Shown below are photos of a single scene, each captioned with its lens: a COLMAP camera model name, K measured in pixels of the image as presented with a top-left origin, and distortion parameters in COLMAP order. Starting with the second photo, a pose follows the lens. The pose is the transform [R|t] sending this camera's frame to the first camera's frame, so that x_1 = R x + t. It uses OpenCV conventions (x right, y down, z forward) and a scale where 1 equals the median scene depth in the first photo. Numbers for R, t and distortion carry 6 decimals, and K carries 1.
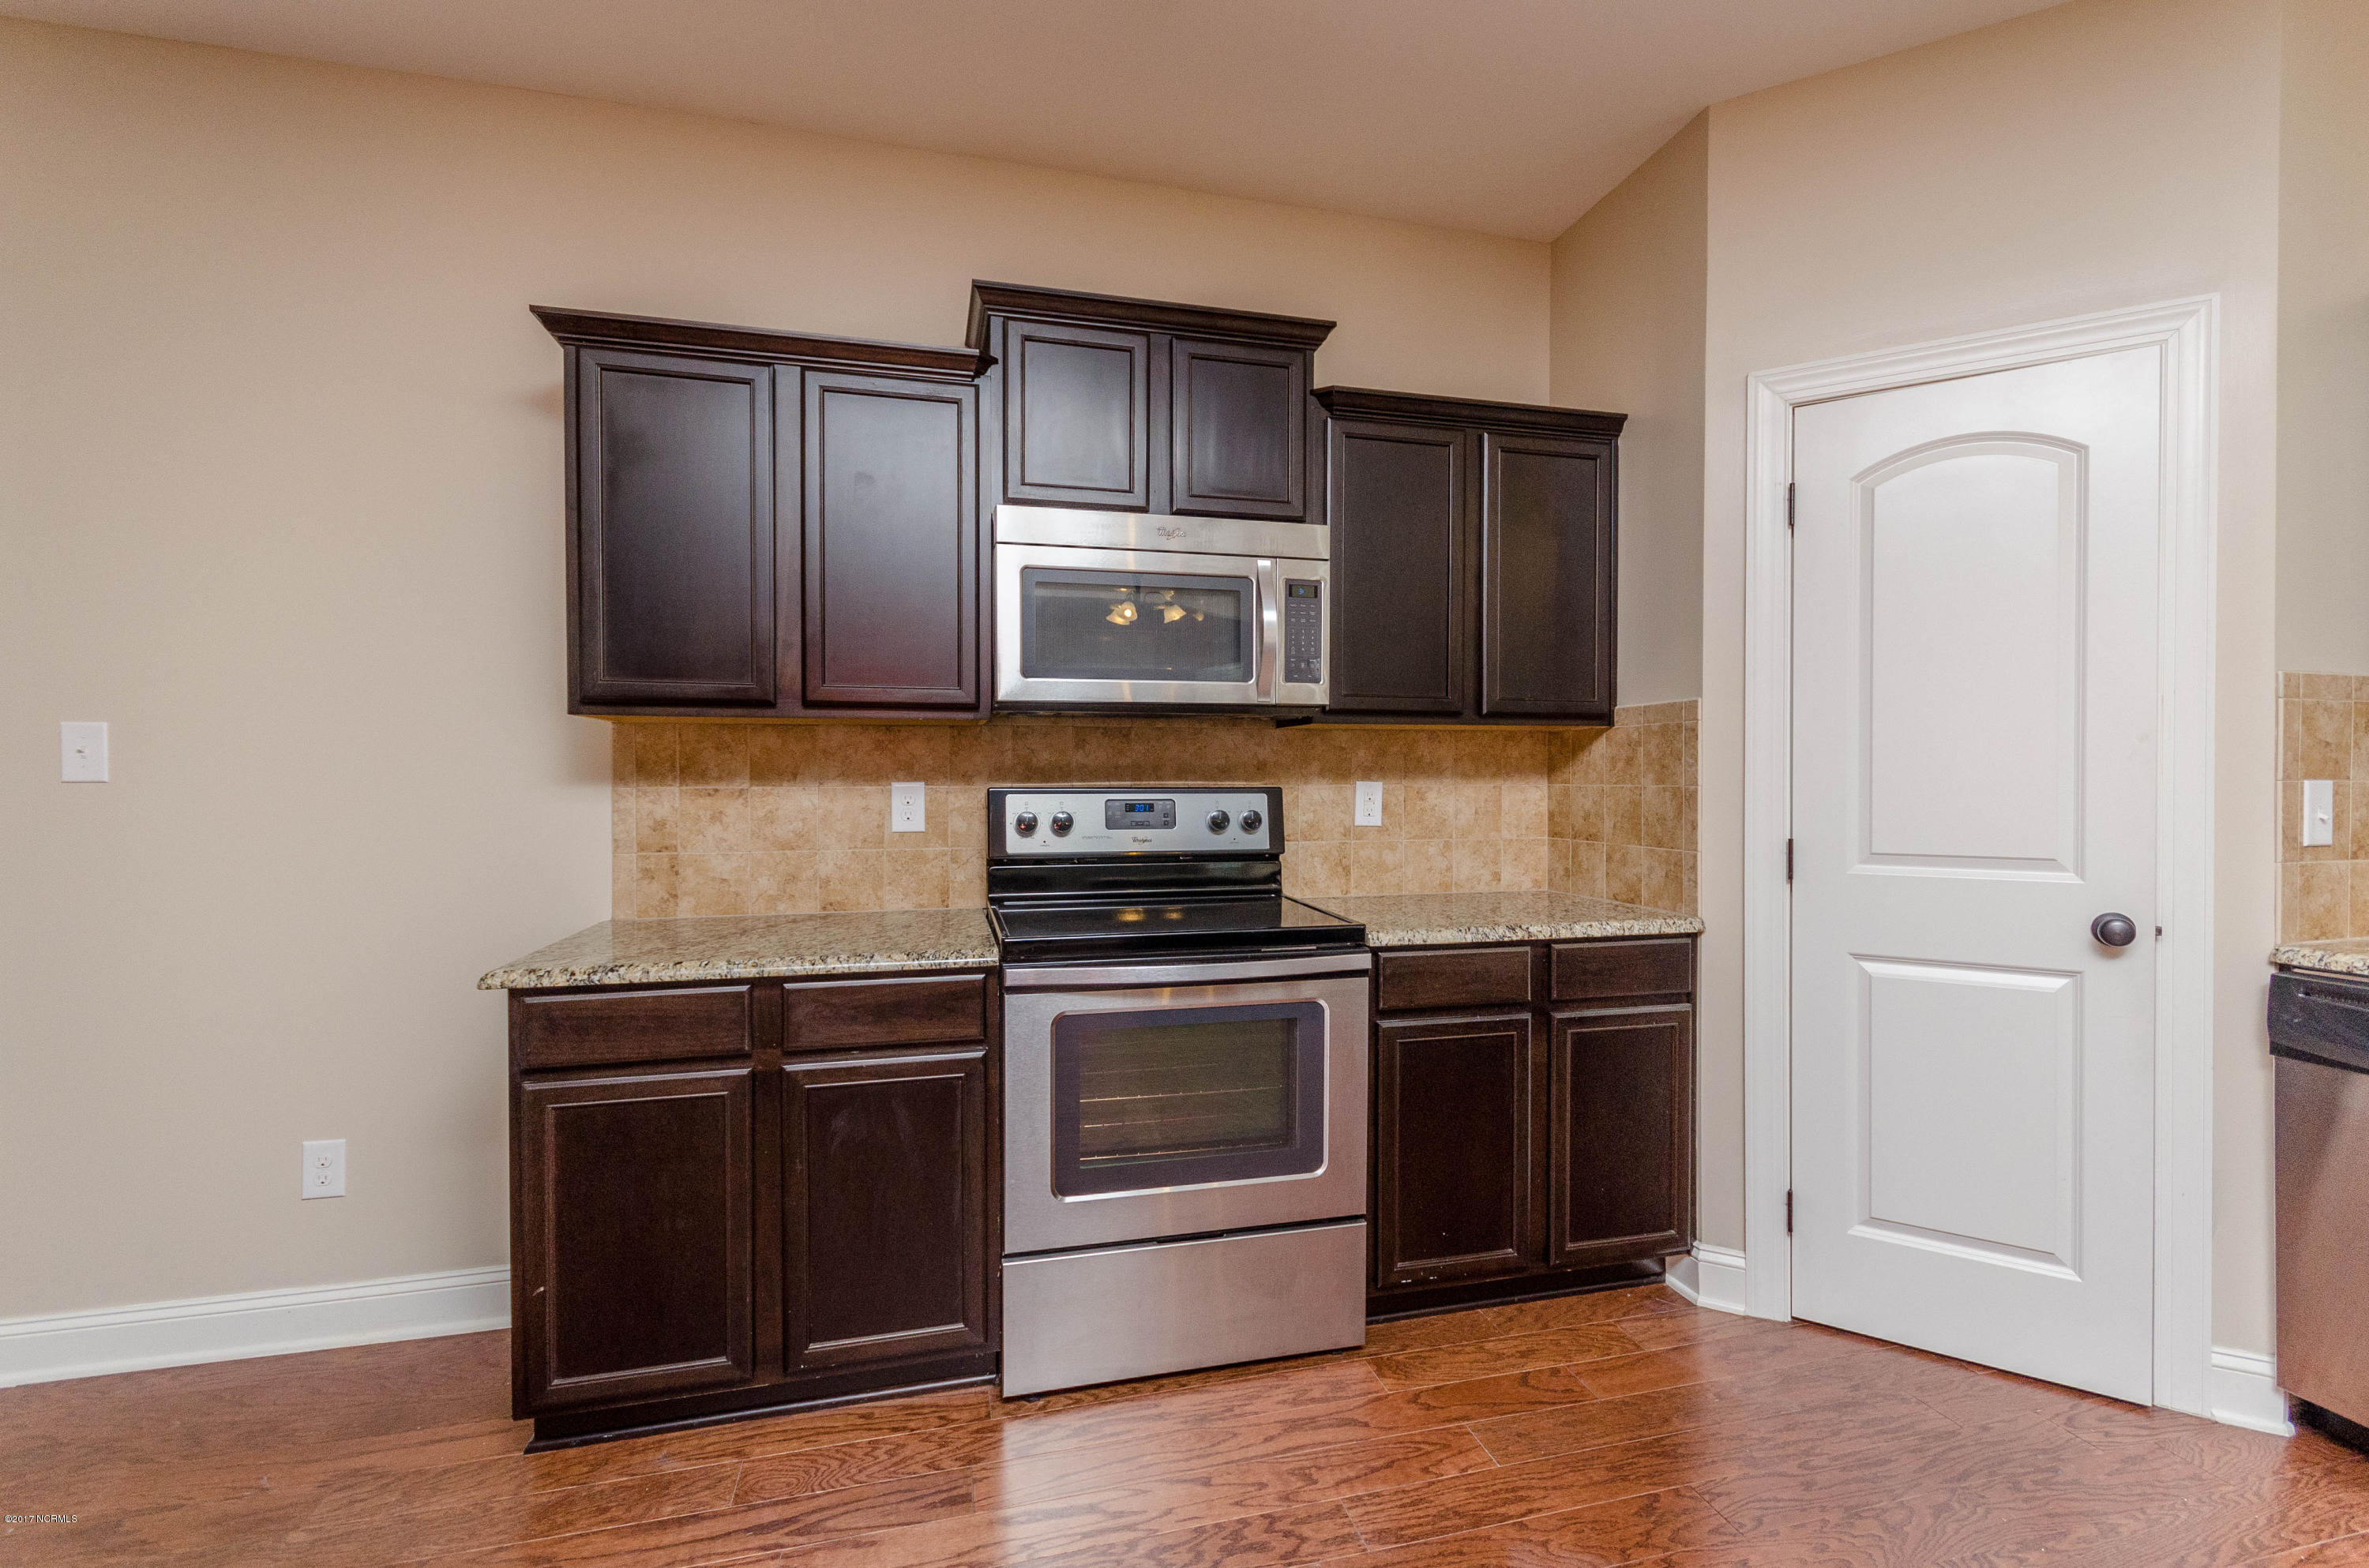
lens RADIAL K [[1049.7, 0, 1207.1], [0, 1049.7, 788.1], [0, 0, 1]] dist [0.003233, 0.000195]
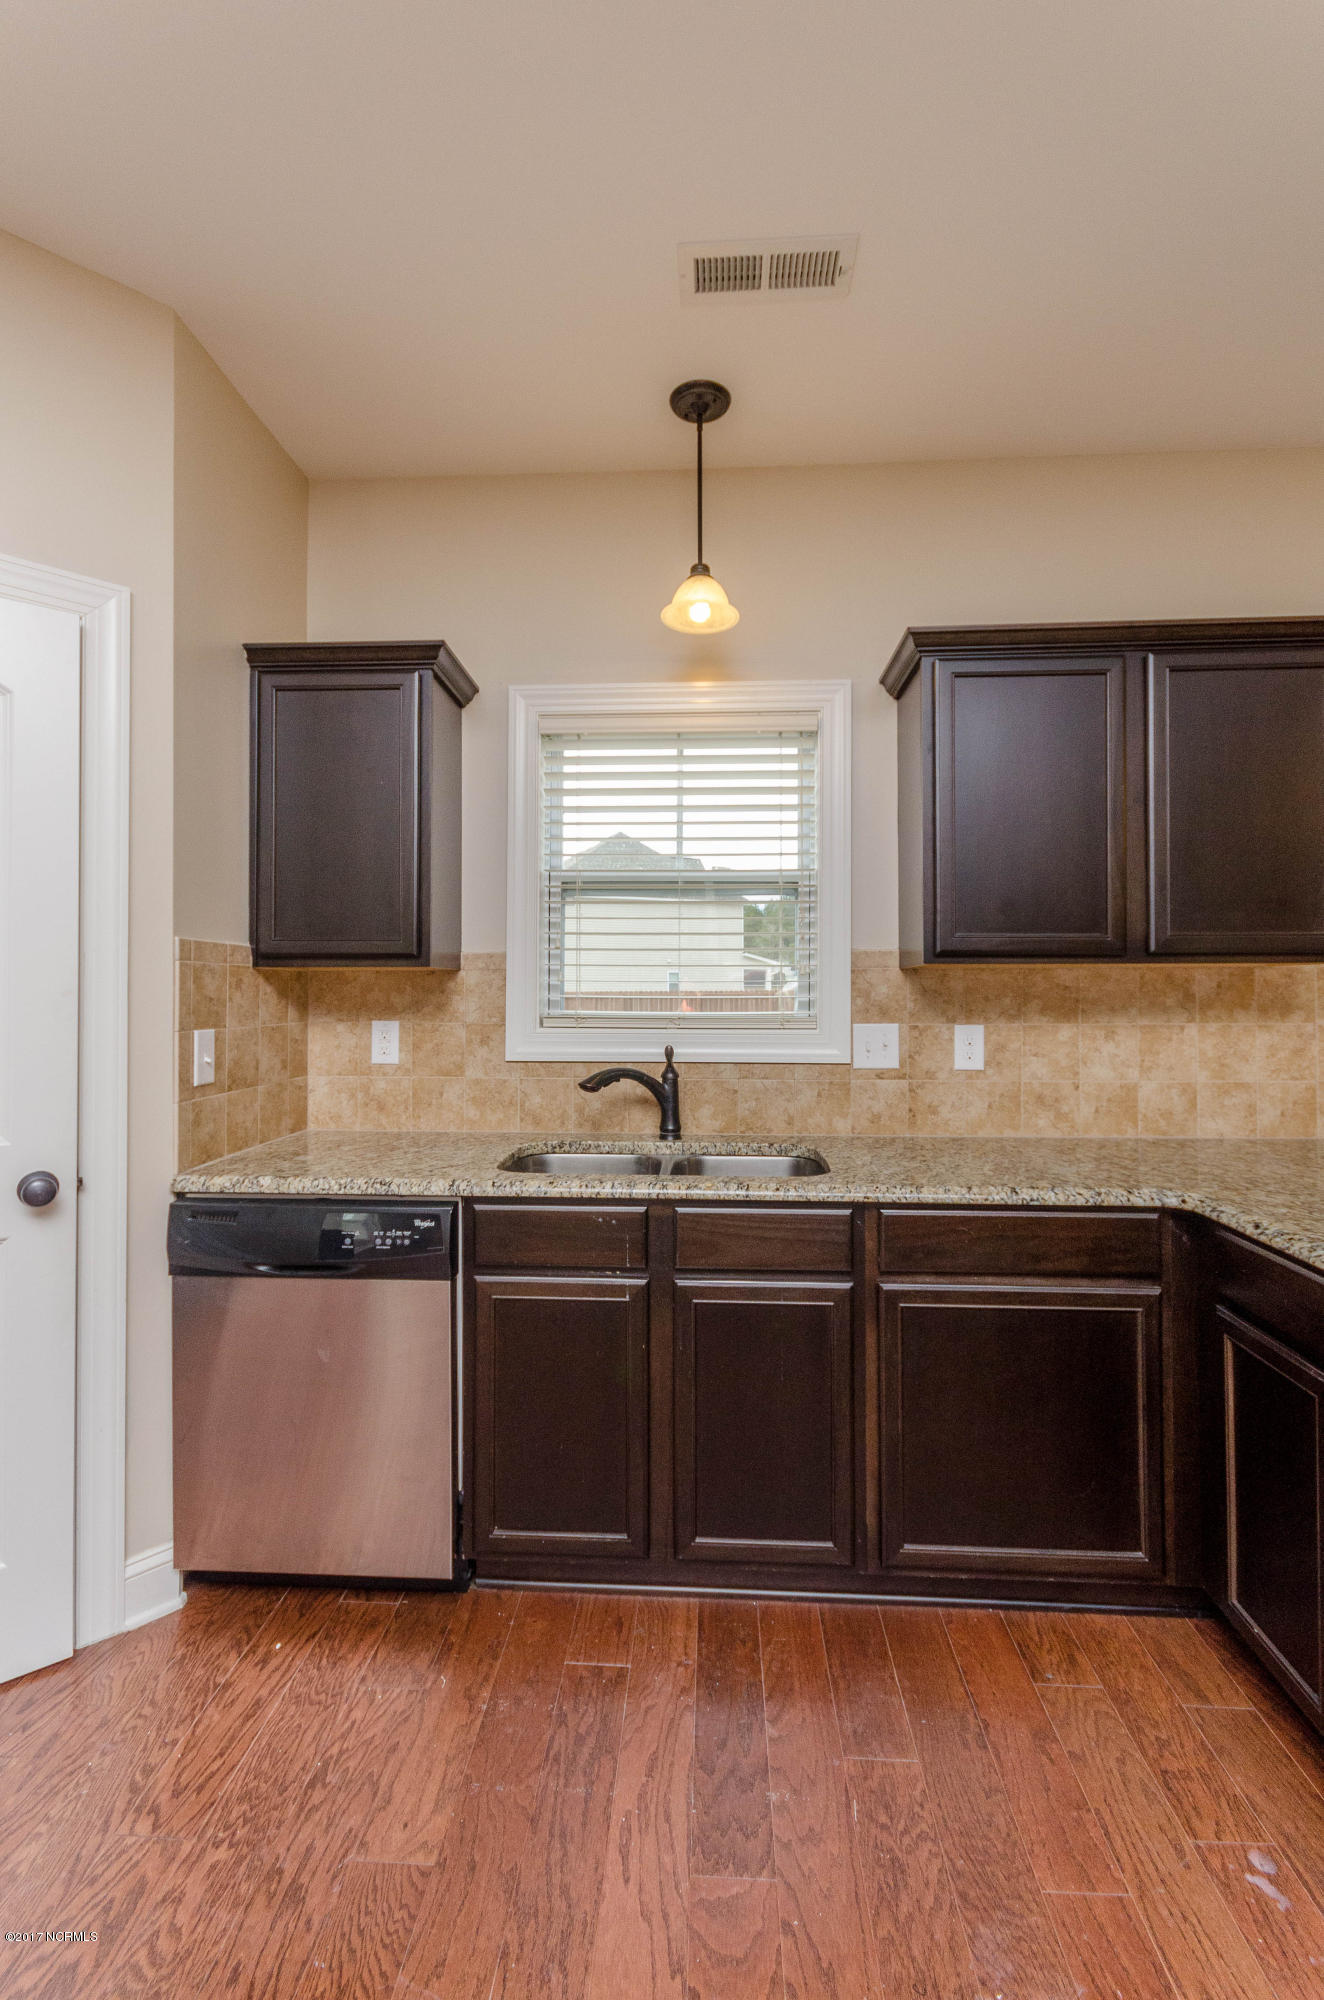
lens RADIAL K [[886.3, 0, 661.7], [0, 886.3, 982.0], [0, 0, 1]] dist [0.003233, 0.000195]
pose [[0.315947, 0.012658, 0.948692, 0.231184], [0.013093, 0.999758, -0.017699, -0.032695], [-0.948686, 0.018013, 0.315705, 0.166281]]
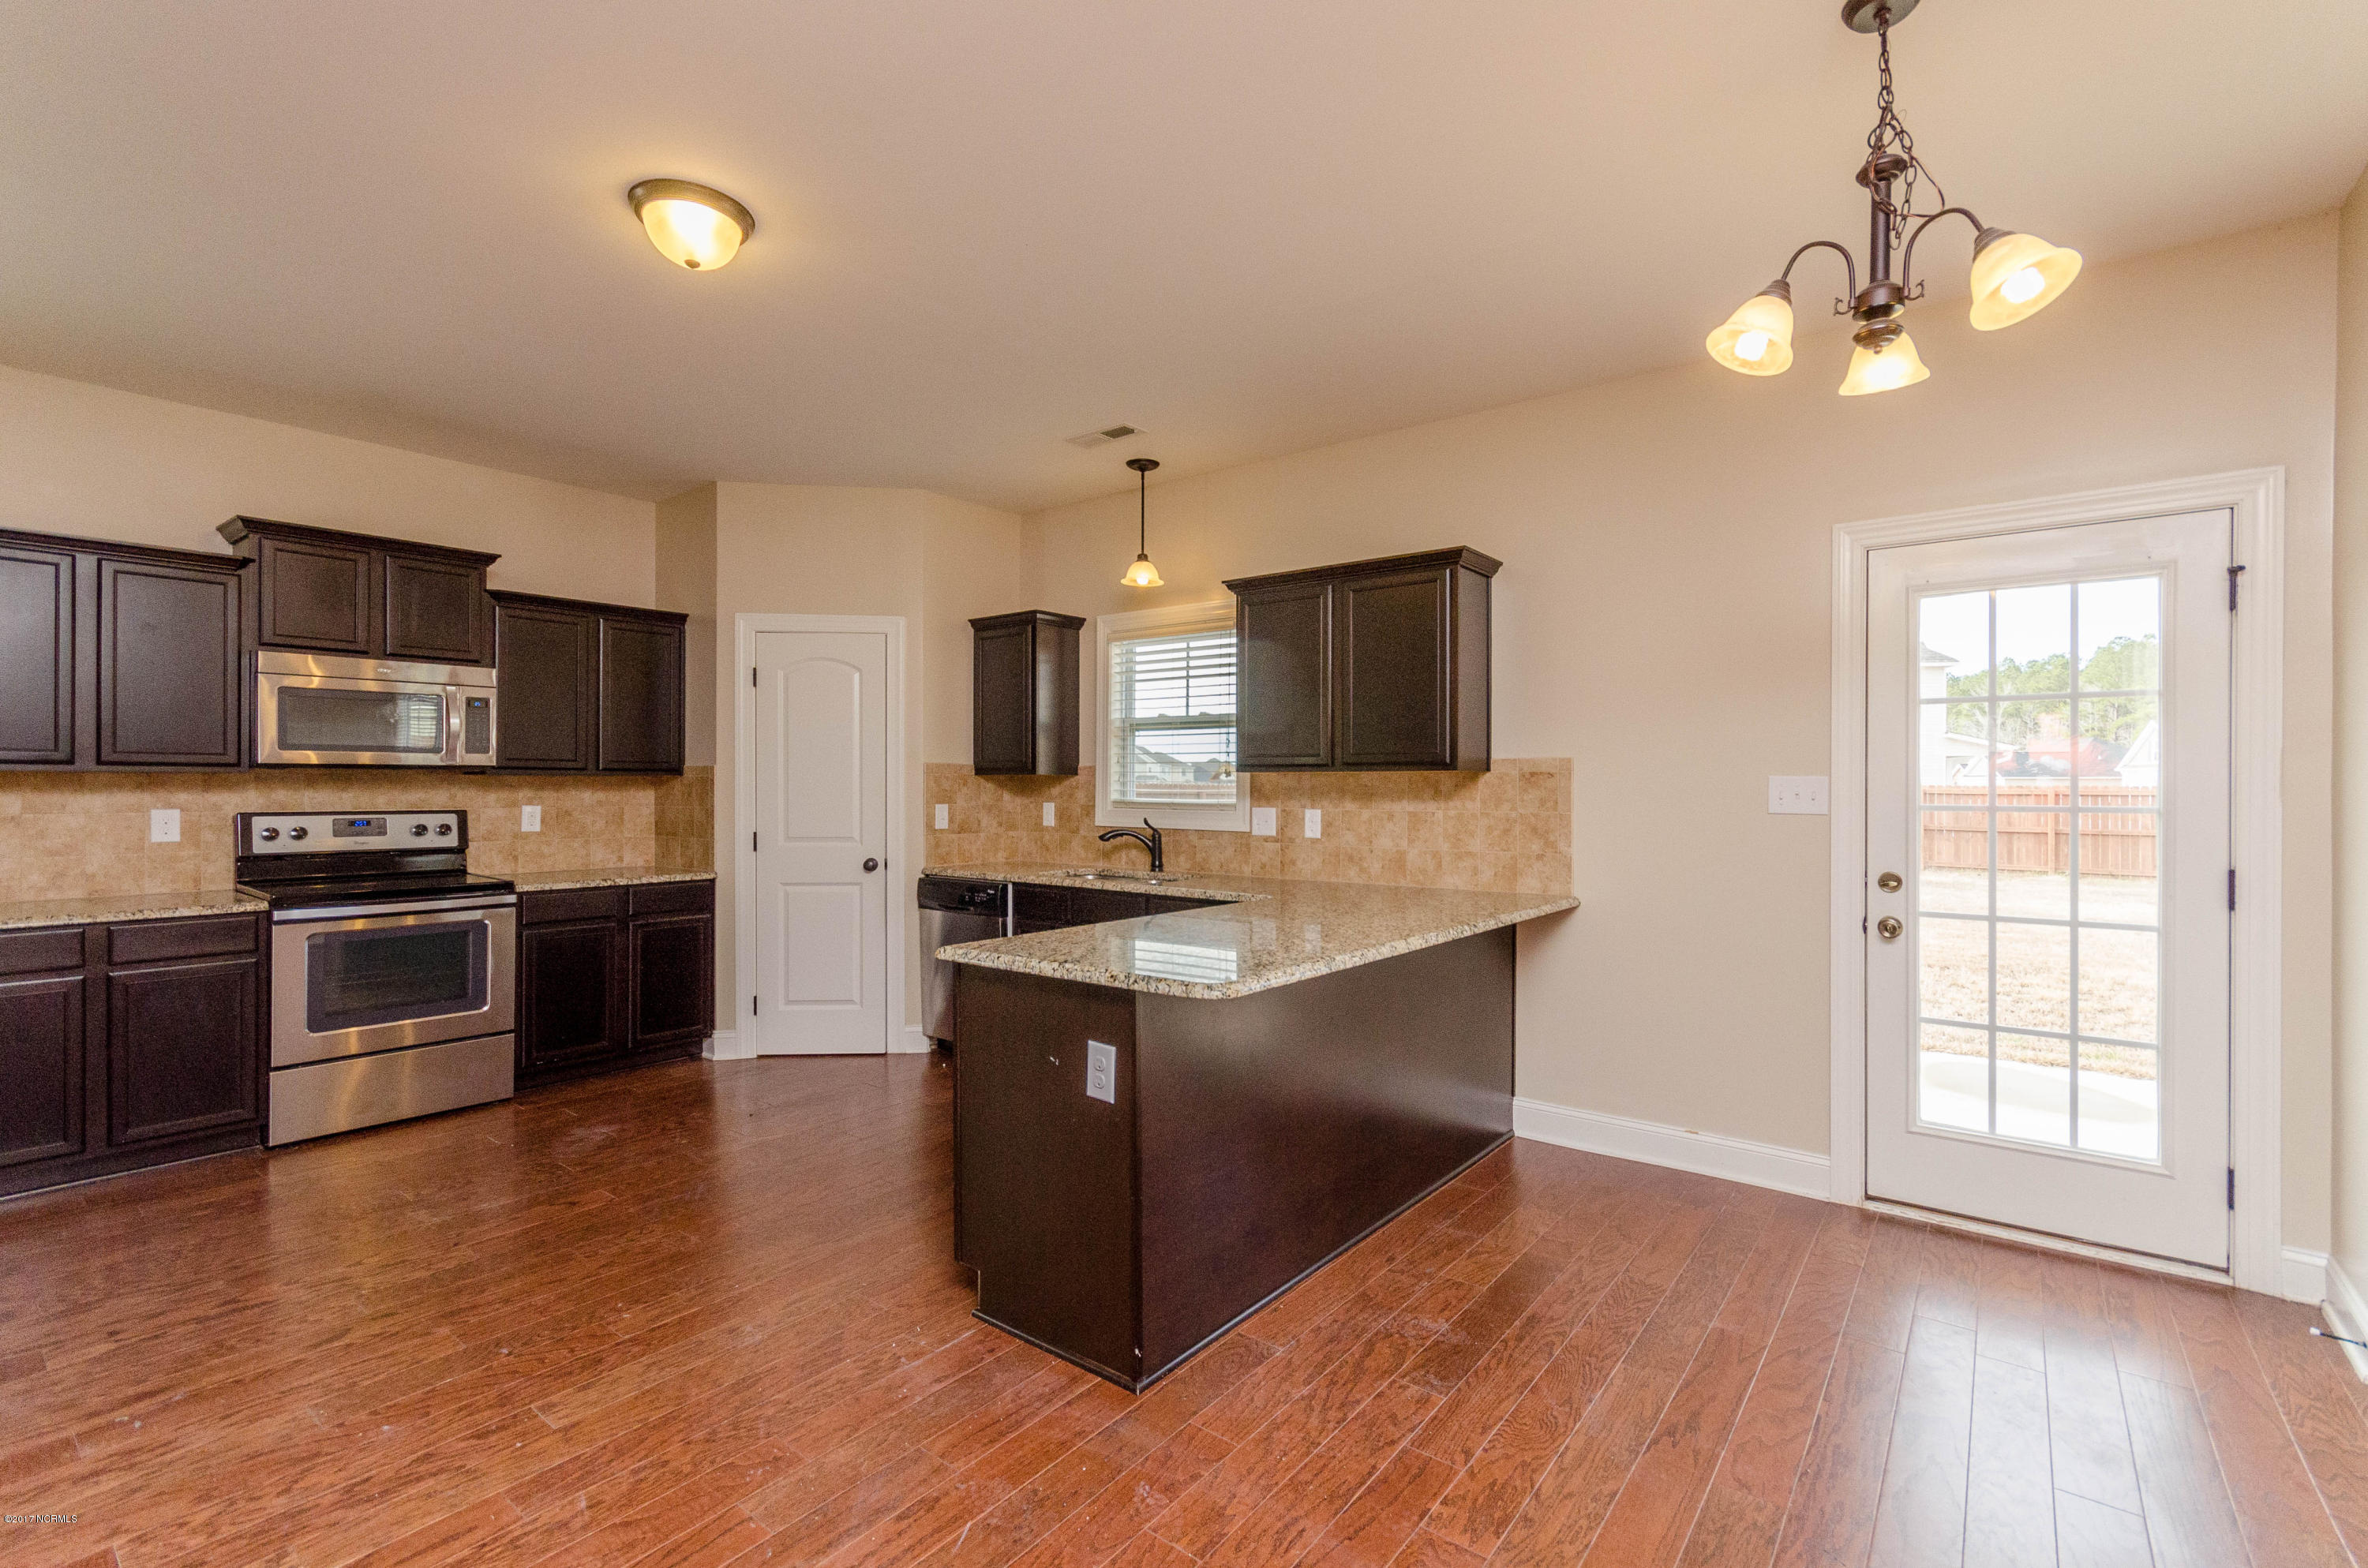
lens RADIAL K [[1024.0, 0, 1196.4], [0, 1024.0, 789.2], [0, 0, 1]] dist [0.012342, -0.004496]
pose [[0.795411, 0.001850, 0.606067, -0.000092], [0.004209, 0.999954, -0.008577, -0.018239], [-0.606056, 0.009373, 0.795367, -1.271792]]
